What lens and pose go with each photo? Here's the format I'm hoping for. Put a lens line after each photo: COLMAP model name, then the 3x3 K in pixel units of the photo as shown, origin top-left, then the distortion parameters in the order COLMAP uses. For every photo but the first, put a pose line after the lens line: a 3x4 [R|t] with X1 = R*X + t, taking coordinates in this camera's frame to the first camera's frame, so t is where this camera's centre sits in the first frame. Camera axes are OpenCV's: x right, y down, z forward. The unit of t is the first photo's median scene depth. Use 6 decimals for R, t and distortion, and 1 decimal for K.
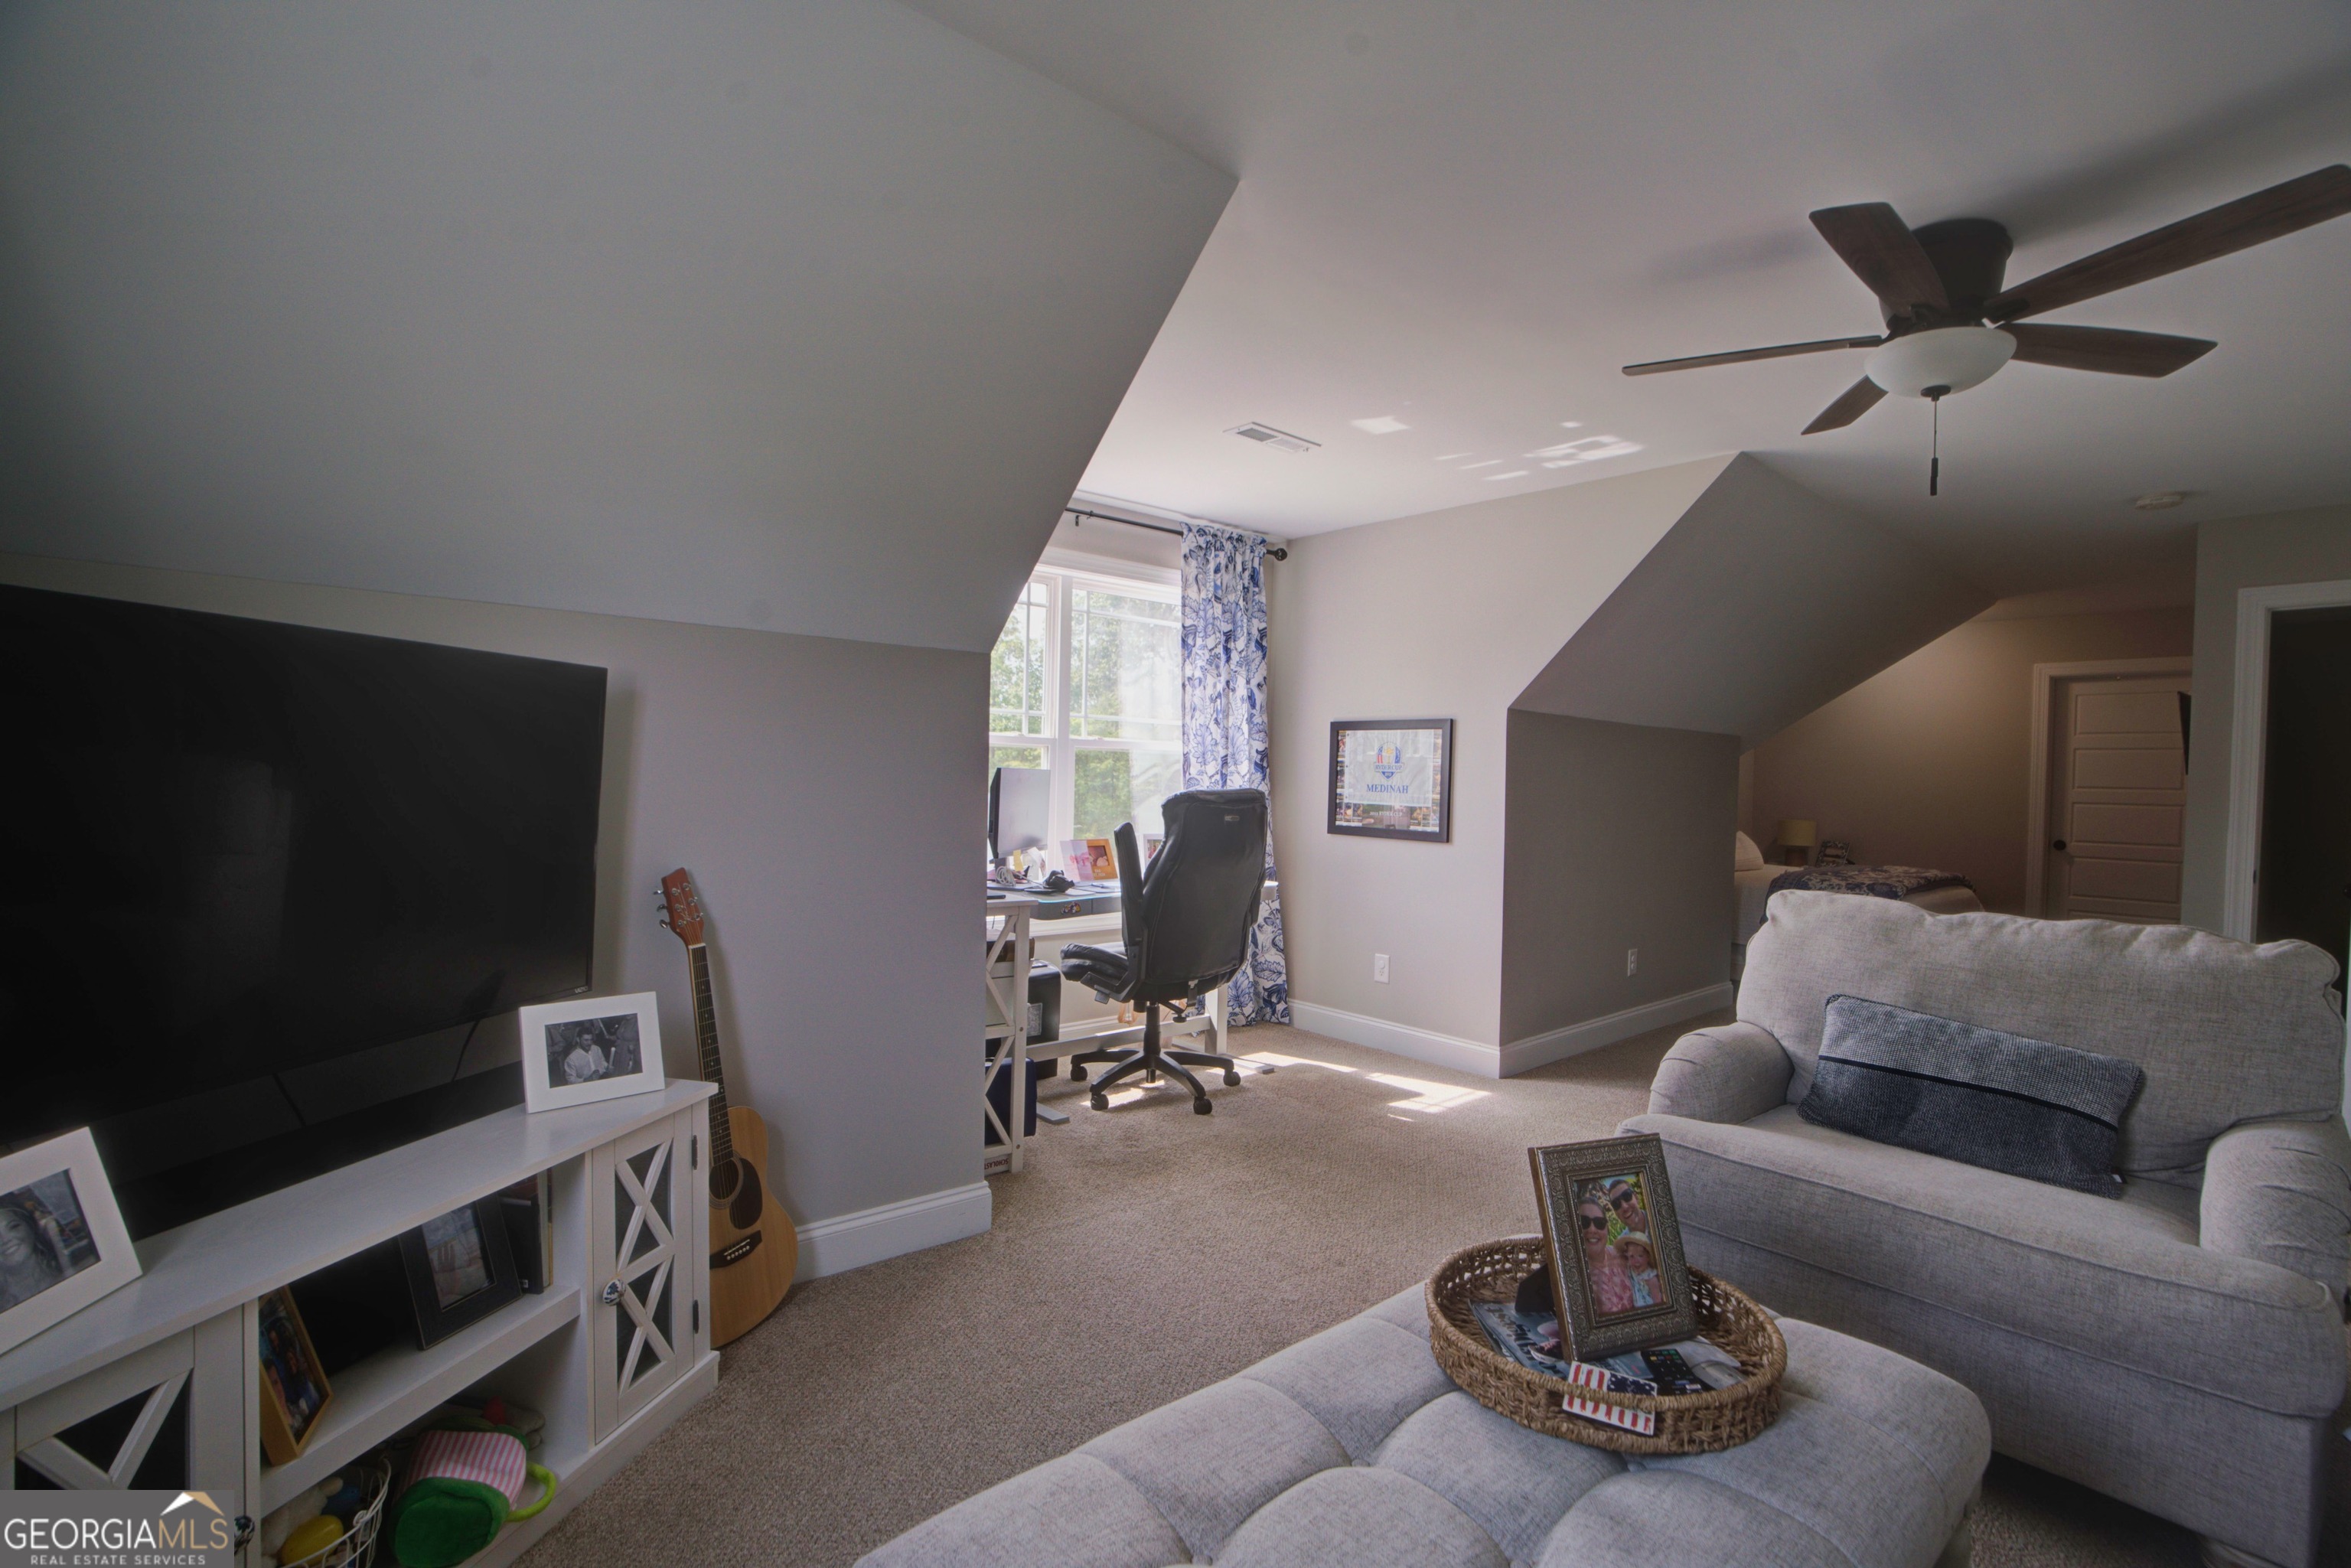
lens RADIAL K [[1082.8, 0, 1181.1], [0, 1082.8, 795.6], [0, 0, 1]] dist [-0.089770, 0.049688]
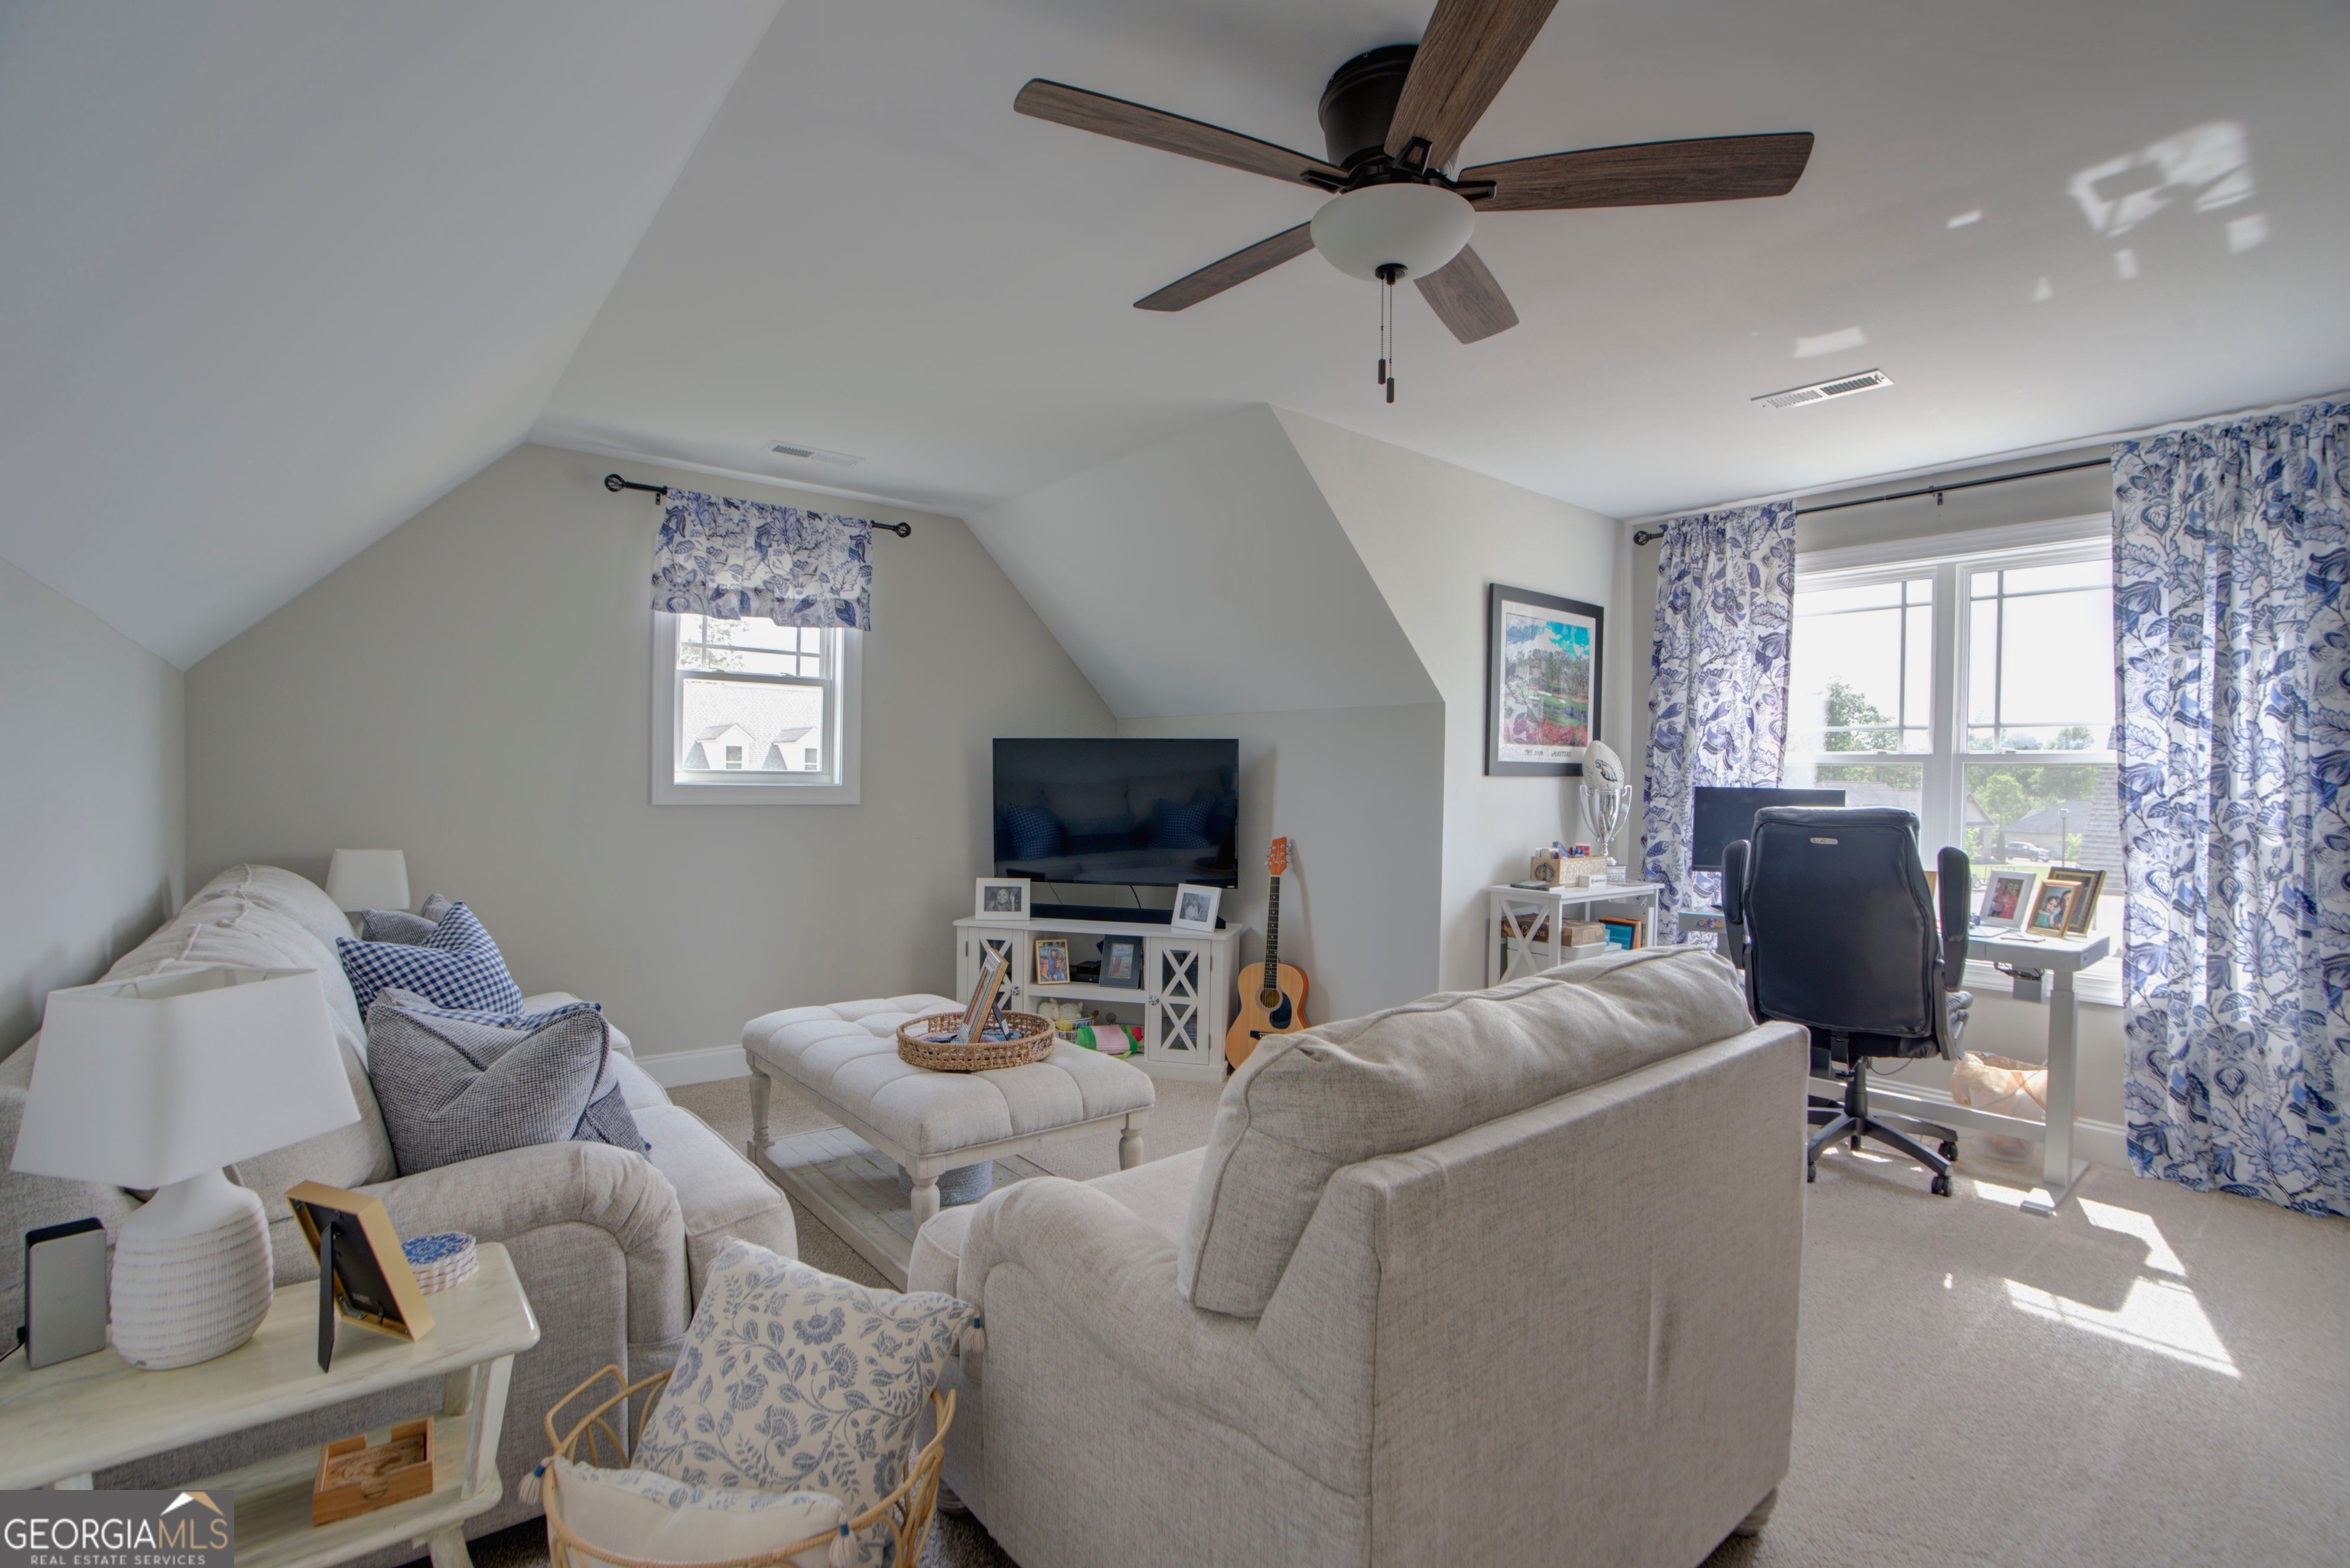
lens RADIAL K [[1068.8, 0, 1182.0], [0, 1068.8, 800.7], [0, 0, 1]] dist [-0.065478, 0.022921]
pose [[-0.032365, -0.004832, -0.999464, 0.846368], [-0.030854, 0.999517, -0.003833, 0.006831], [0.999000, 0.030714, -0.032498, 0.491400]]
